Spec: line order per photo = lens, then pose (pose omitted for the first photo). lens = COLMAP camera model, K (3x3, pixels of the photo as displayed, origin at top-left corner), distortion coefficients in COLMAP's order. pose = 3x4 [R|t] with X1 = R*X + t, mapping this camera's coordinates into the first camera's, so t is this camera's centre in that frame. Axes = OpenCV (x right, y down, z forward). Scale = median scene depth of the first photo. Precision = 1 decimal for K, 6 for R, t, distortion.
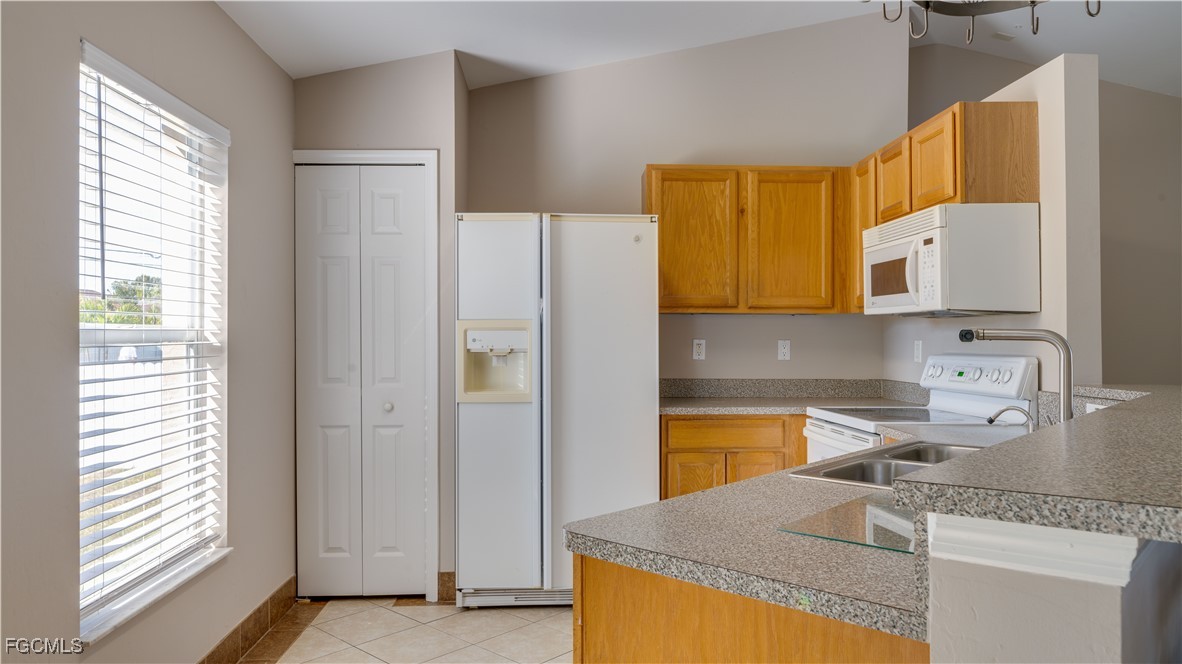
lens RADIAL K [[790.3, 0, 591.0], [0, 790.3, 332.0], [0, 0, 1]] dist [0.005251, 0.000579]
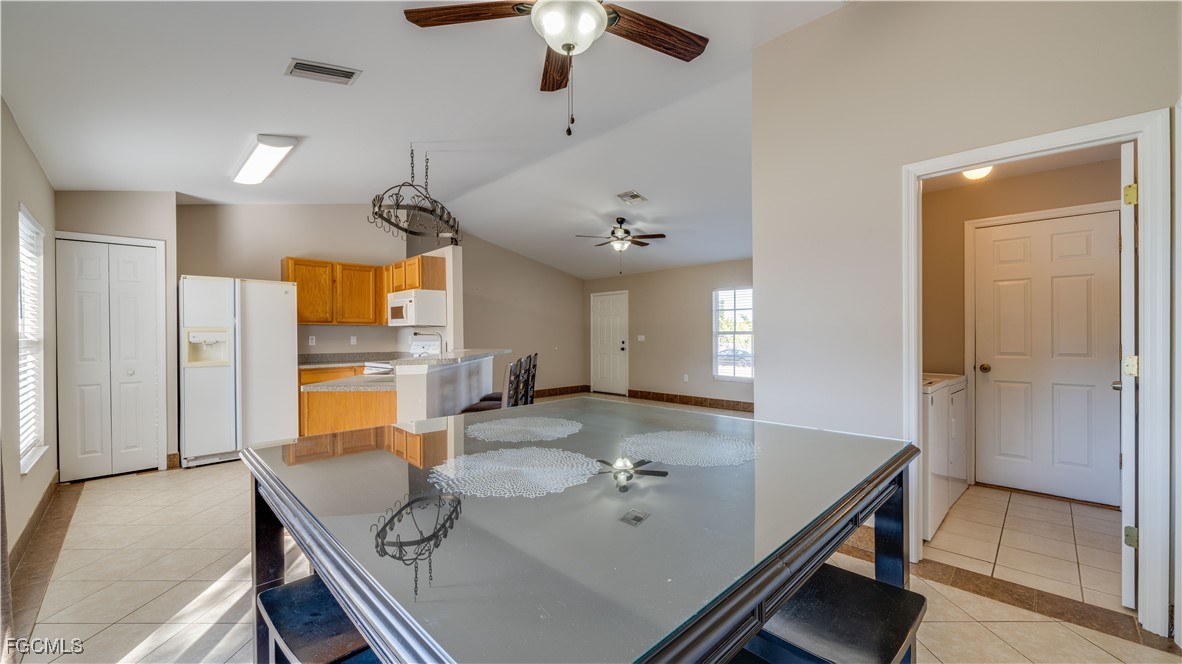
lens RADIAL K [[455.3, 0, 585.5], [0, 455.3, 333.4], [0, 0, 1]] dist [-0.000840, -0.000043]
pose [[0.743041, -0.003408, 0.669238, -0.177880], [0.001683, 0.999993, 0.003224, -0.001420], [-0.669244, -0.001269, 0.743041, -0.556714]]
